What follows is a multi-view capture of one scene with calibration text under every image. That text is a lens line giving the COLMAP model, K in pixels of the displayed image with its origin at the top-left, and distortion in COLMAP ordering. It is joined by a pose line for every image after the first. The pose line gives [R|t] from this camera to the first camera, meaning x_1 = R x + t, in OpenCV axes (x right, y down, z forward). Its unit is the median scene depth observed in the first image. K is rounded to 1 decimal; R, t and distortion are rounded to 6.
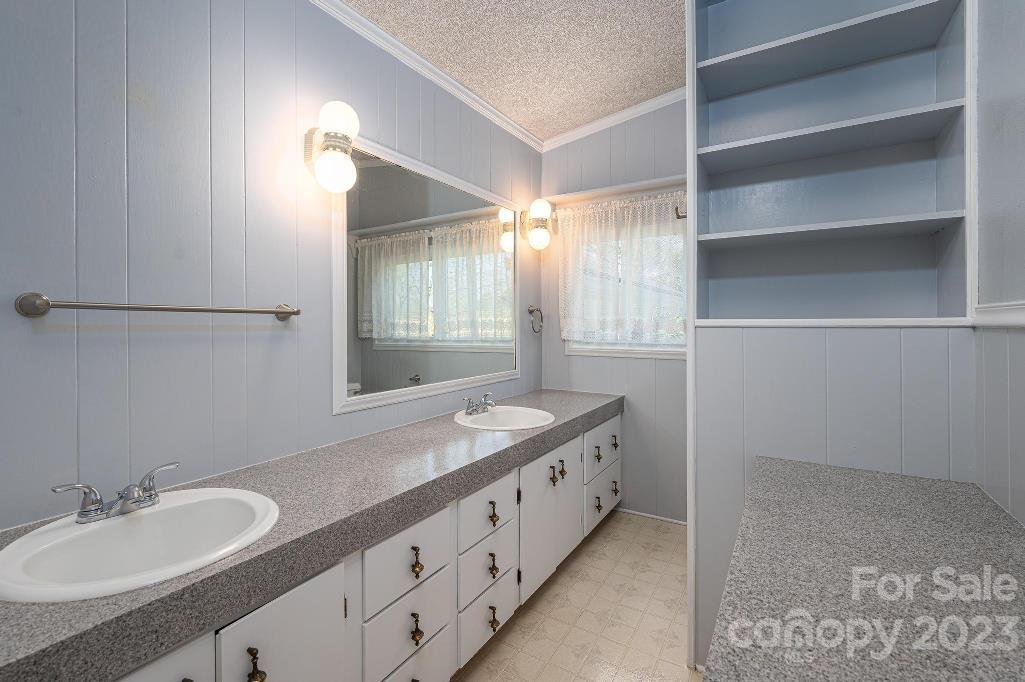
lens RADIAL K [[454.9, 0, 511.2], [0, 454.9, 321.3], [0, 0, 1]] dist [-0.000879, 0.000058]
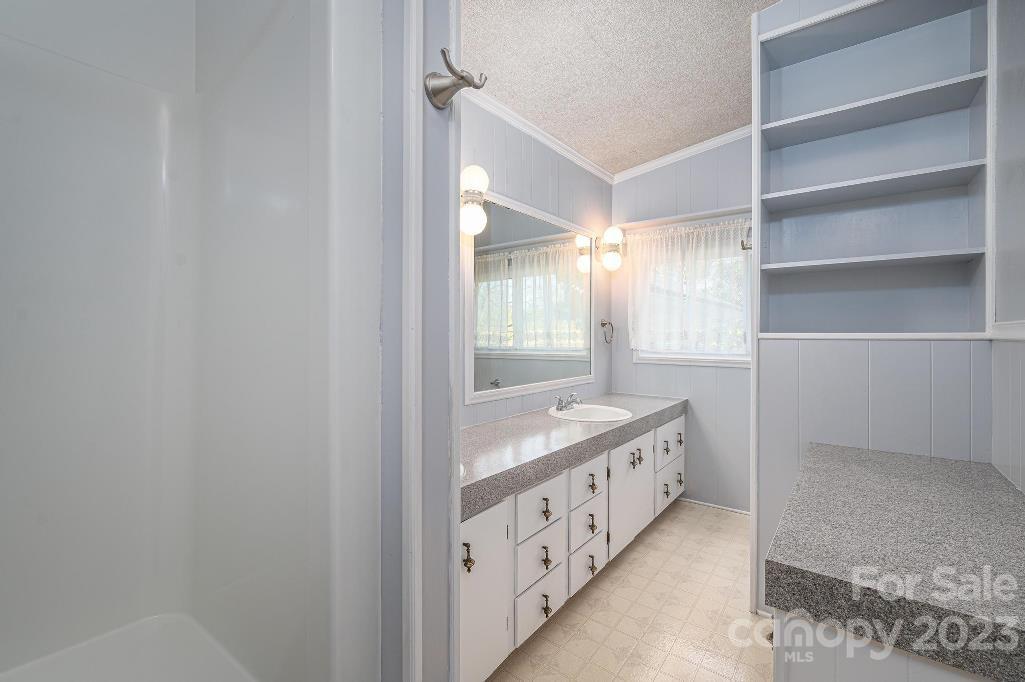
lens RADIAL K [[449.2, 0, 513.4], [0, 449.2, 334.0], [0, 0, 1]] dist [0.000706, -0.000010]
pose [[0.995507, 0.004392, -0.094588, -0.092507], [-0.003964, 0.999981, 0.004710, -0.002557], [0.094607, -0.004314, 0.995505, -0.181291]]
